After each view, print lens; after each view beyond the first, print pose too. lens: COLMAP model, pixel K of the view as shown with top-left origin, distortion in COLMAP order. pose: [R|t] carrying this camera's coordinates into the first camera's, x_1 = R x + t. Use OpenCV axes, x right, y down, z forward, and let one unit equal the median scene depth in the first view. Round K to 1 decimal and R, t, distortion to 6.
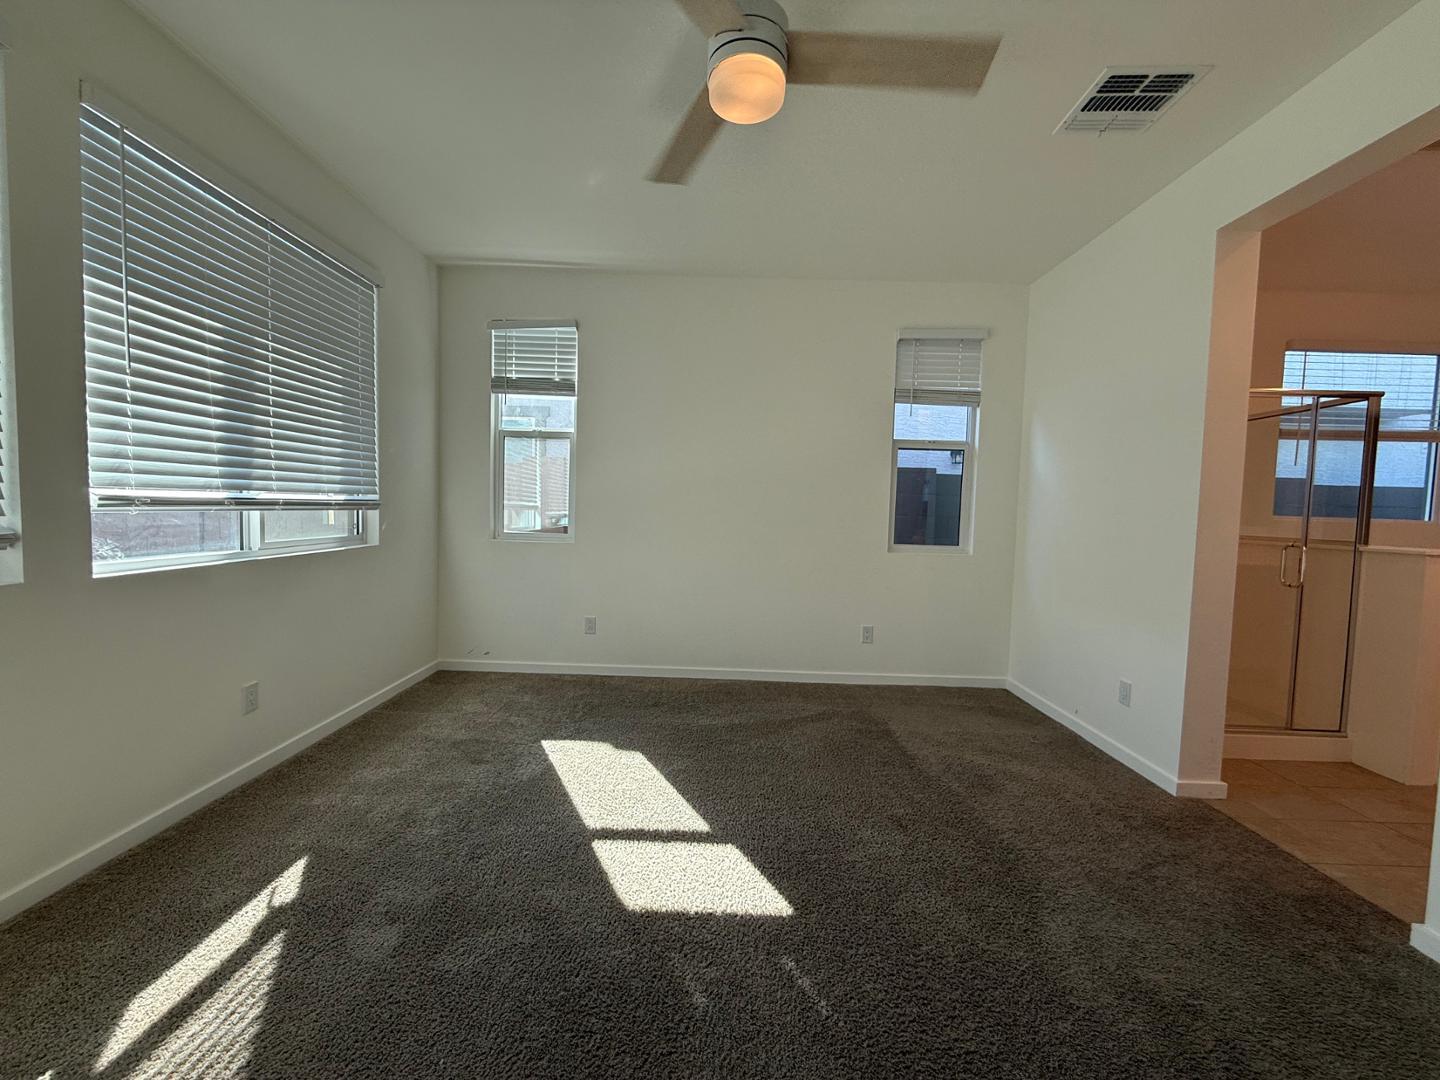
lens RADIAL K [[584.9, 0, 718.1], [0, 584.9, 539.5], [0, 0, 1]] dist [-0.000699, -0.000015]
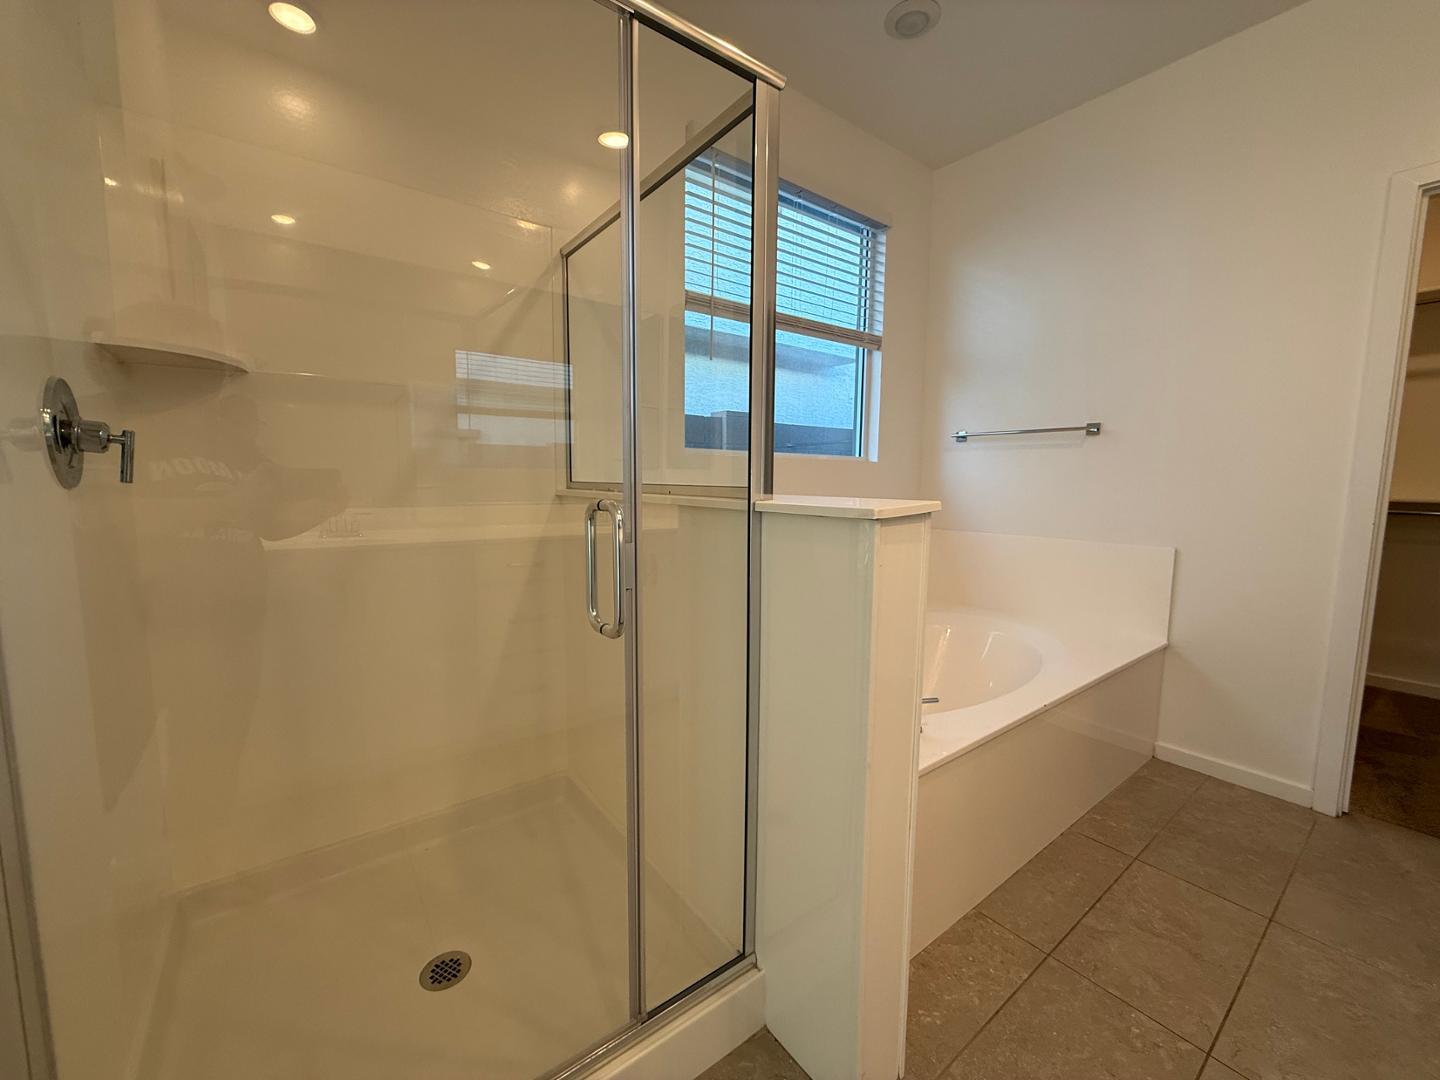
lens RADIAL K [[584.9, 0, 722.4], [0, 584.9, 546.0], [0, 0, 1]] dist [-0.000699, -0.000015]
pose [[0.788611, -0.095553, 0.607422, 0.760492], [0.054103, 0.994803, 0.086251, 0.007574], [-0.612507, -0.035155, 0.789683, 0.637138]]
